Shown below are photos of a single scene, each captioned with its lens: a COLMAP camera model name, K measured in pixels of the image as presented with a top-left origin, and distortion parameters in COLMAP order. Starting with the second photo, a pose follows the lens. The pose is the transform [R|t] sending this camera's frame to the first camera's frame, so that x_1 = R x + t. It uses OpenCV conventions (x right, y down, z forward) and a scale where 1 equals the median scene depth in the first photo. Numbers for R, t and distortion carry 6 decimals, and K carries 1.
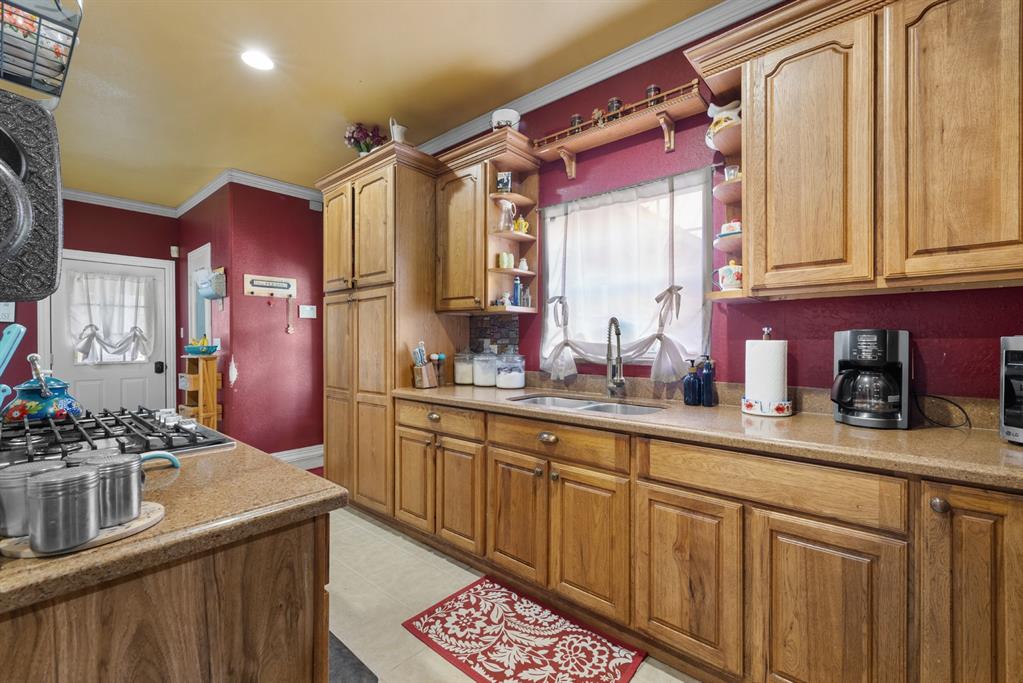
lens RADIAL K [[438.6, 0, 510.5], [0, 438.6, 346.0], [0, 0, 1]] dist [0.001892, -0.000396]
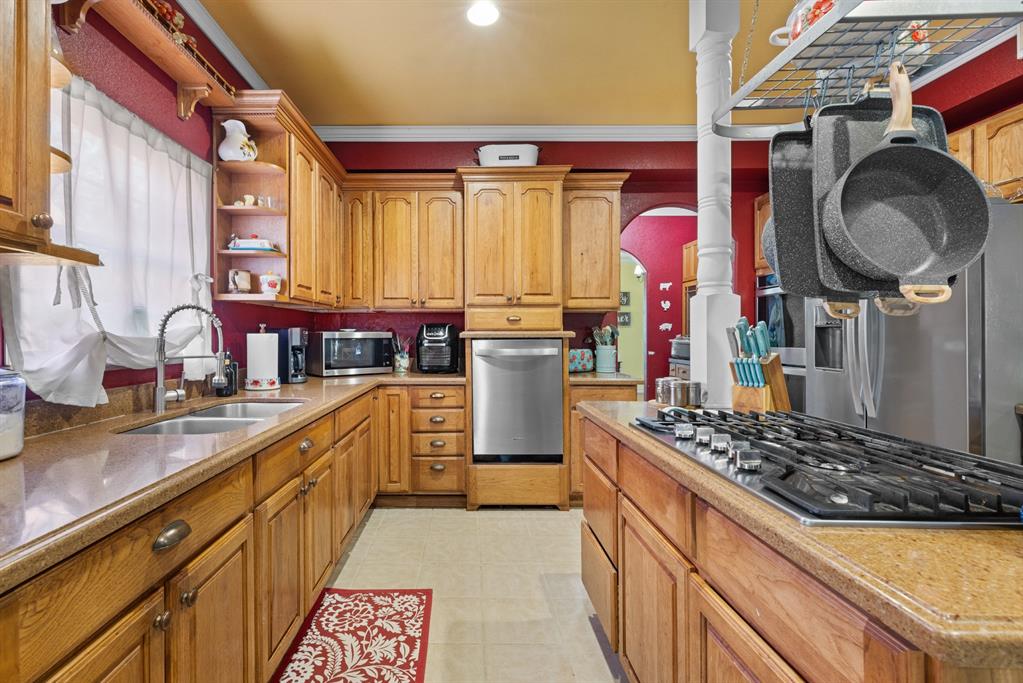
lens RADIAL K [[438.6, 0, 461.0], [0, 438.6, 335.4], [0, 0, 1]] dist [0.001892, -0.000396]
pose [[-0.643021, -0.001948, 0.765846, -0.789532], [0.005664, 0.999957, 0.007299, -0.013606], [-0.765827, 0.009031, -0.642983, 1.340526]]
